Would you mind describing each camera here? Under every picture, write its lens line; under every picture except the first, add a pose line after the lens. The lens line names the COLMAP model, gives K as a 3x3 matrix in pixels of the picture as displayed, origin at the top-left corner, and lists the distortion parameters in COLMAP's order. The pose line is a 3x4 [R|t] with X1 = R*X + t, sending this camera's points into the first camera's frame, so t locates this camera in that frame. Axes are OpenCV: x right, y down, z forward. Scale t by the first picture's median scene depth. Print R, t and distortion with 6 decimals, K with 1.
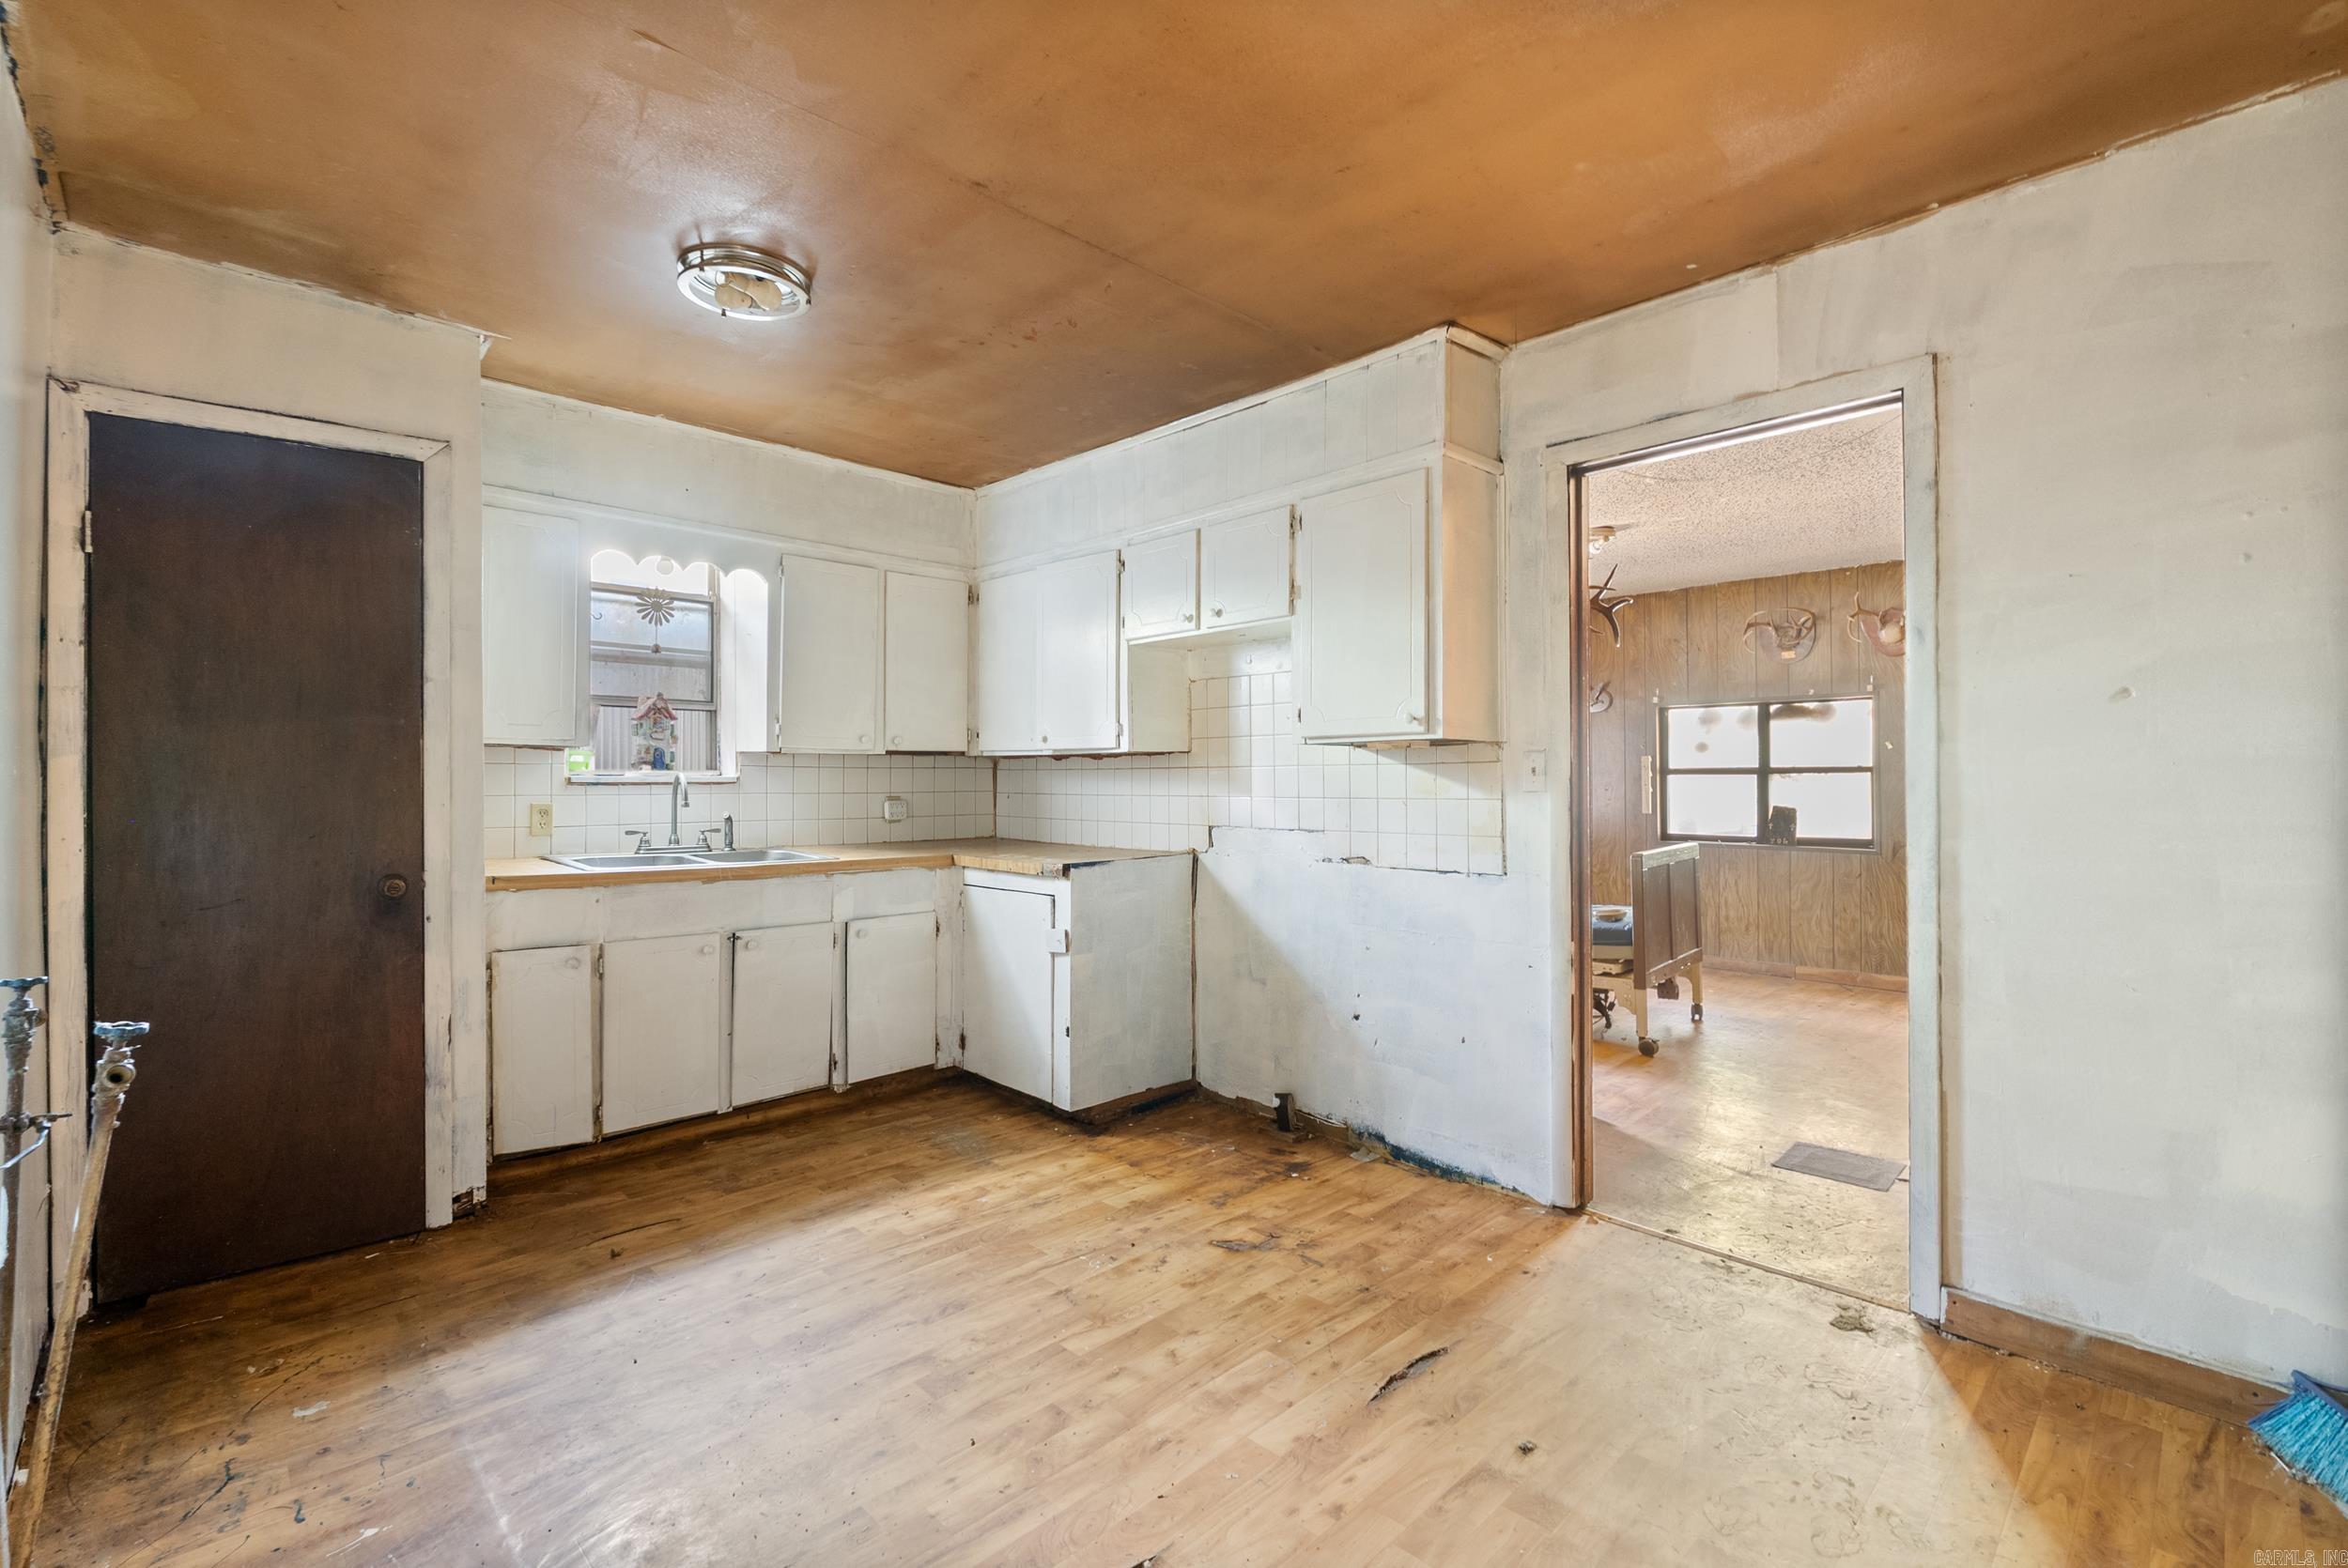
lens RADIAL K [[1042.5, 0, 1179.1], [0, 1042.5, 779.2], [0, 0, 1]] dist [-0.006863, 0.000226]
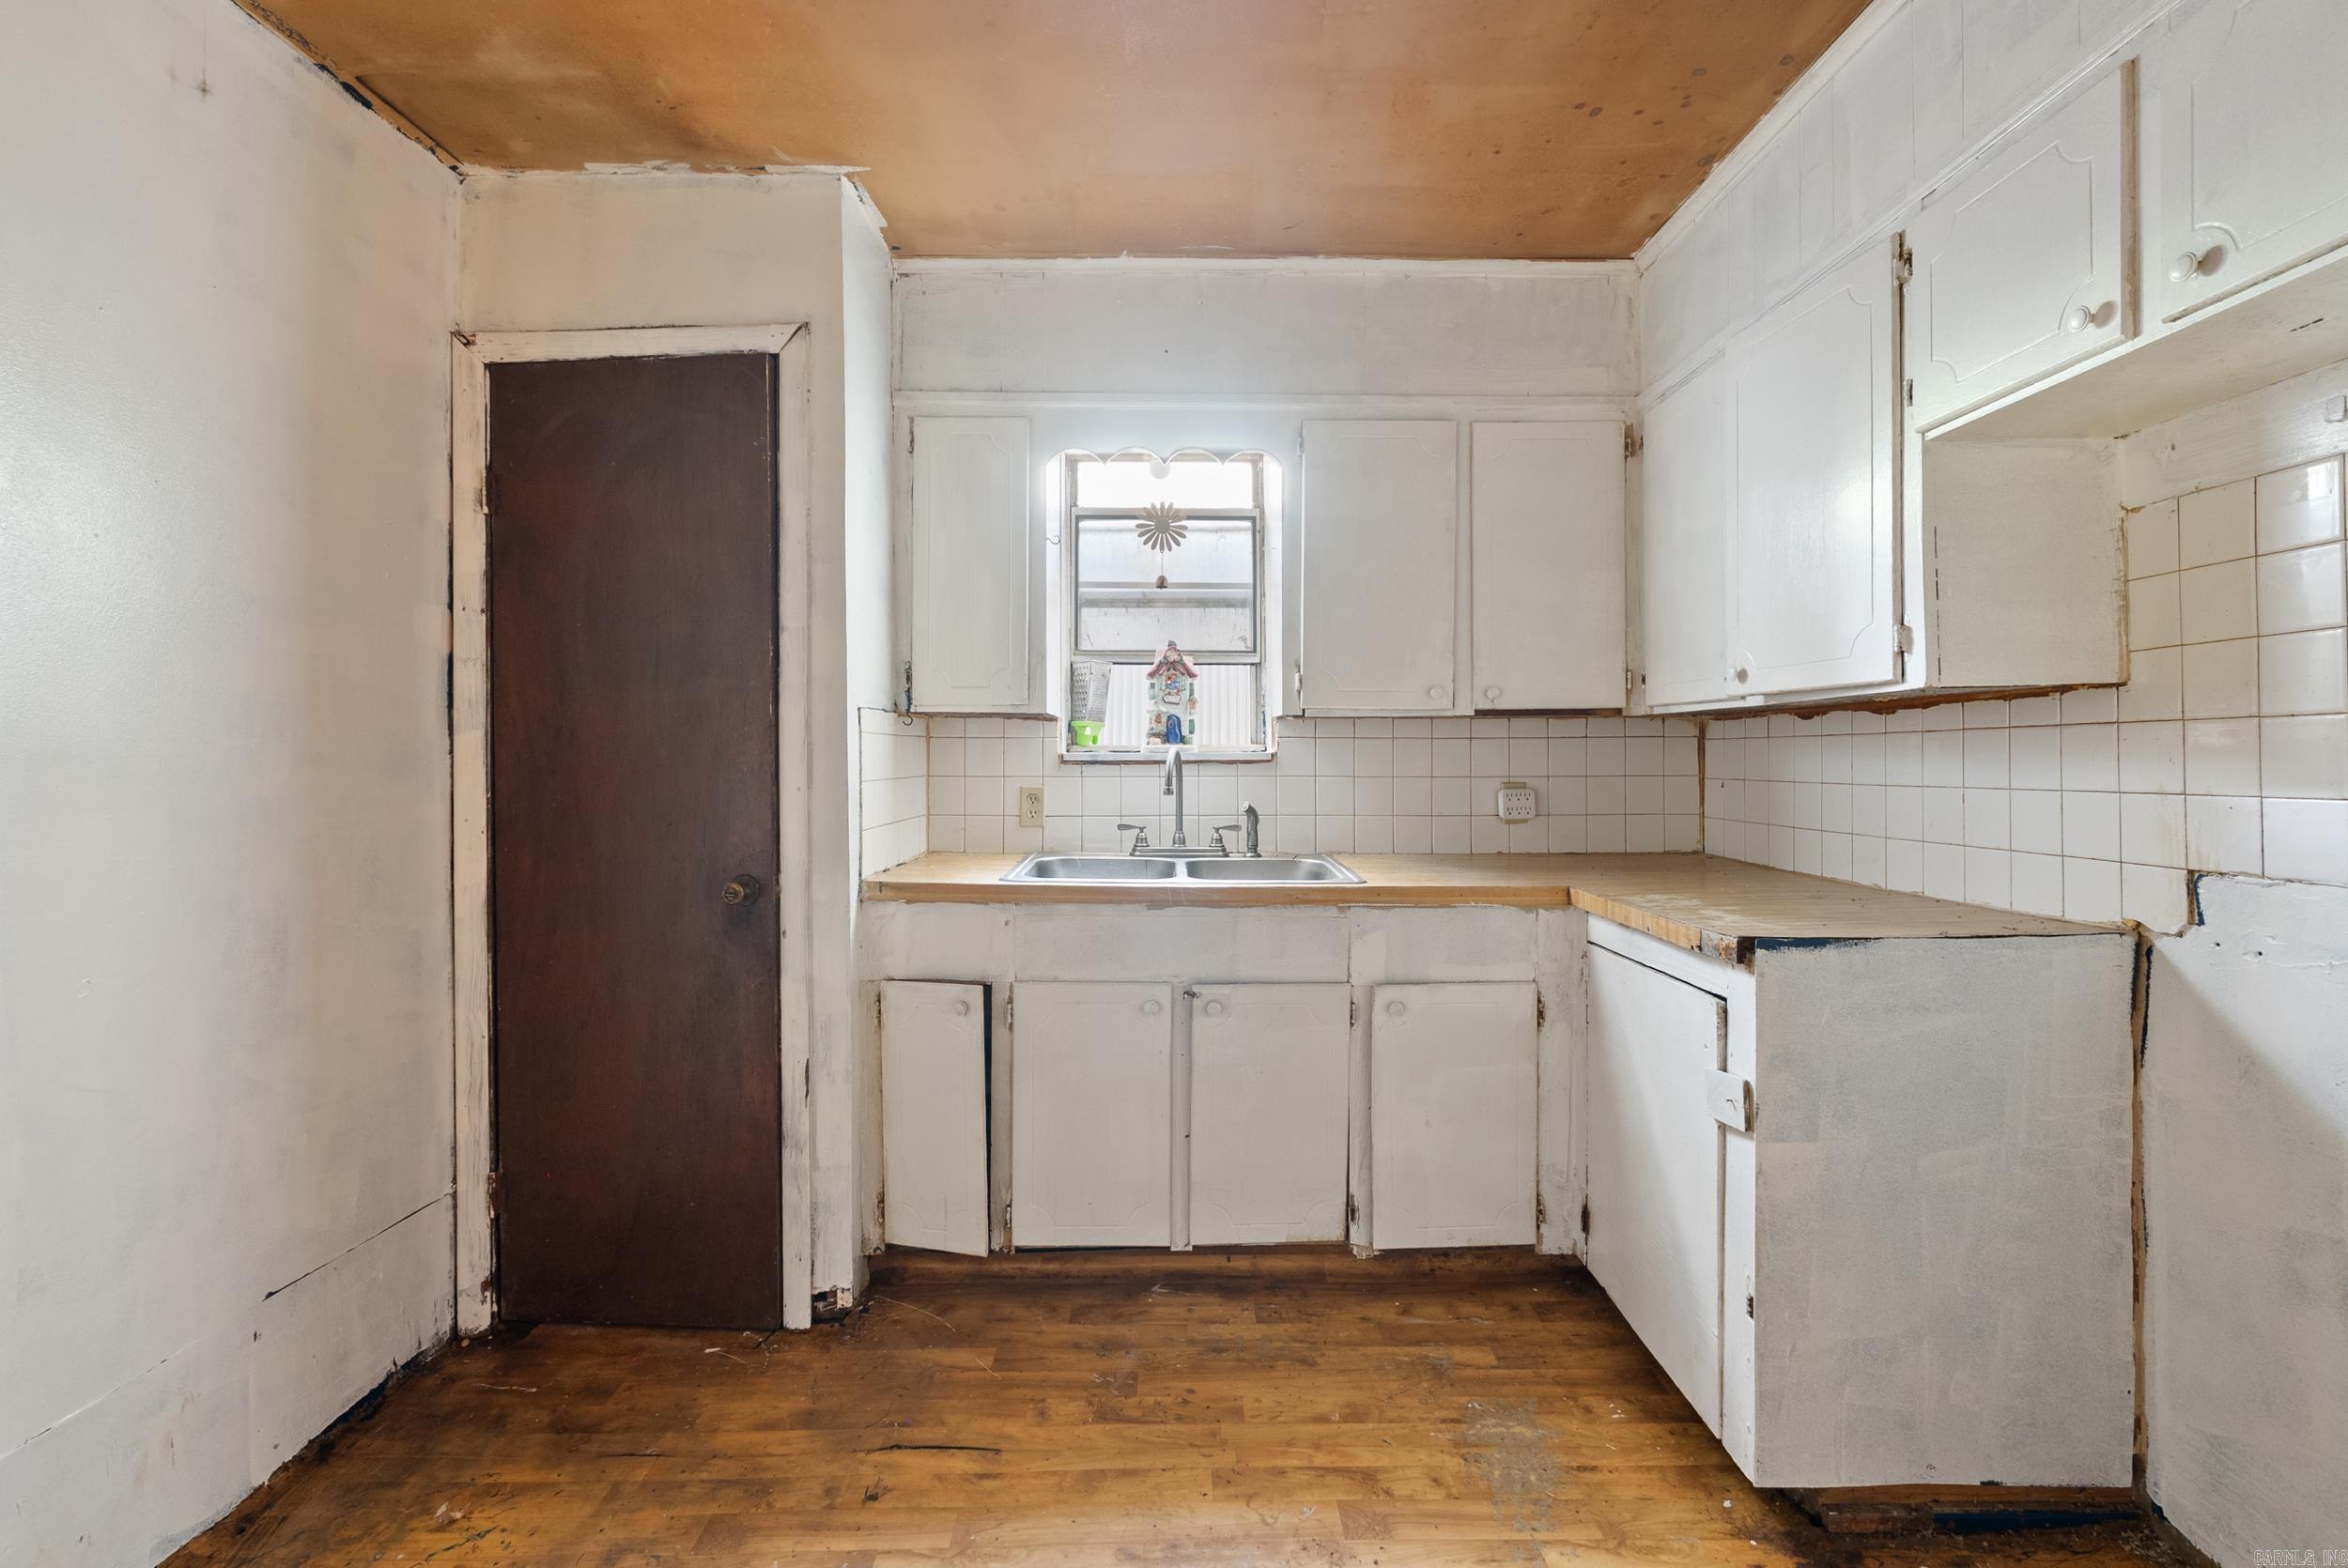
lens RADIAL K [[1042.5, 0, 1172.9], [0, 1042.5, 757.2], [0, 0, 1]] dist [-0.006863, 0.000226]
pose [[0.717149, -0.004082, -0.696908, 0.028747], [0.002178, 0.999991, -0.003617, 0.003514], [0.696916, 0.001076, 0.717152, 0.498490]]
